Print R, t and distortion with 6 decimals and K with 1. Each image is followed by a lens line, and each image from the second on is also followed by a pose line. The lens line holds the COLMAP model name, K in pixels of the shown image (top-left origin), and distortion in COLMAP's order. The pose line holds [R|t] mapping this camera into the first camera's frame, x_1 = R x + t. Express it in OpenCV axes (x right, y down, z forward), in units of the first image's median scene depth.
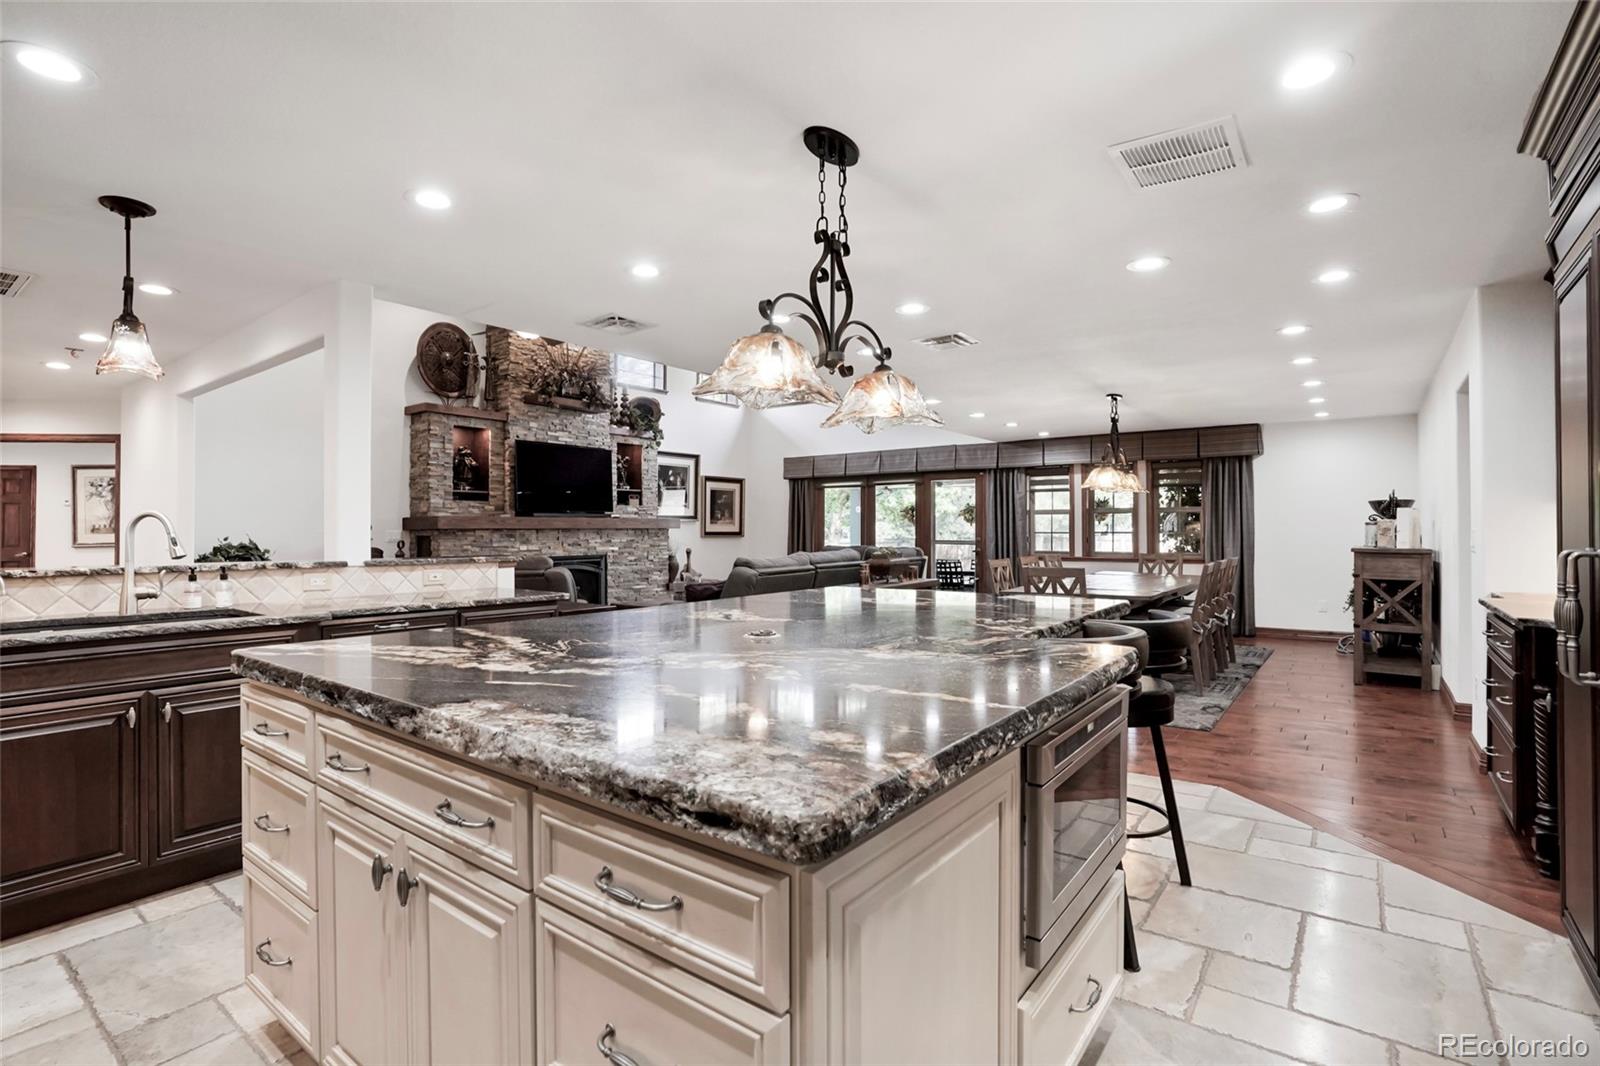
lens RADIAL K [[763.7, 0, 784.7], [0, 763.7, 522.2], [0, 0, 1]] dist [-0.024704, 0.000980]
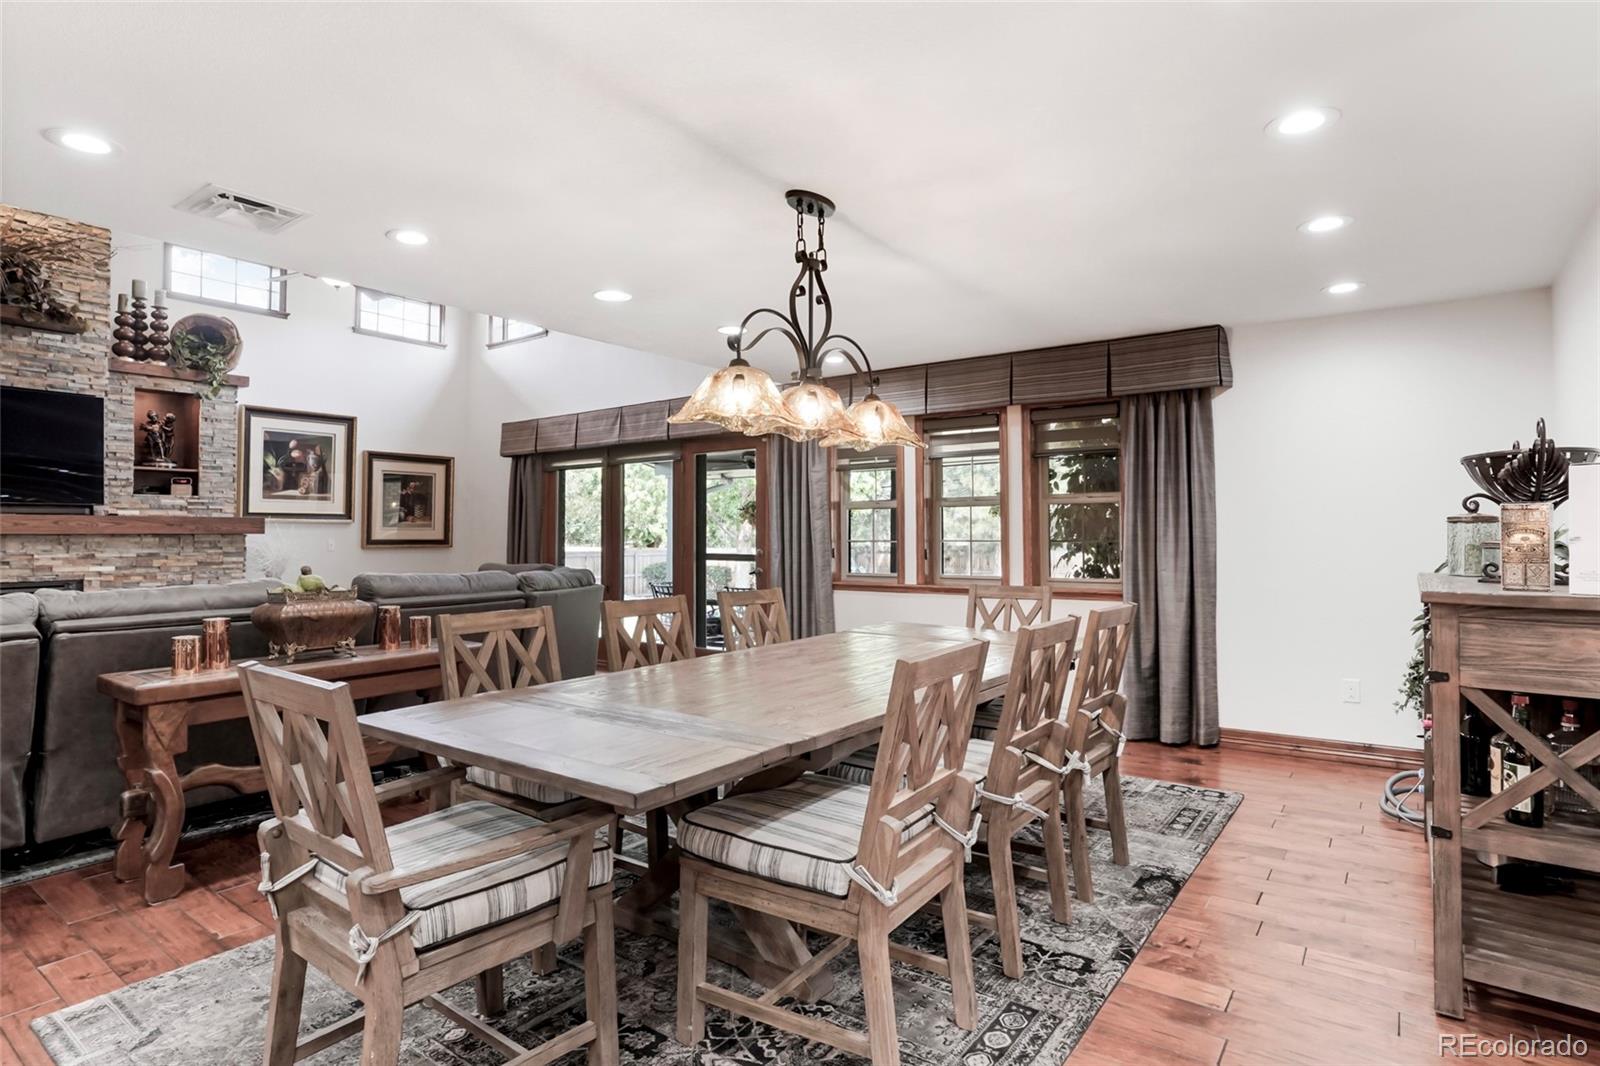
lens RADIAL K [[825.4, 0, 785.1], [0, 825.4, 515.9], [0, 0, 1]] dist [-0.023103, -0.000493]
pose [[0.999999, -0.001071, 0.000516, 0.287026], [0.001078, 0.999895, -0.014426, 0.003708], [-0.000500, 0.014426, 0.999896, 0.390444]]
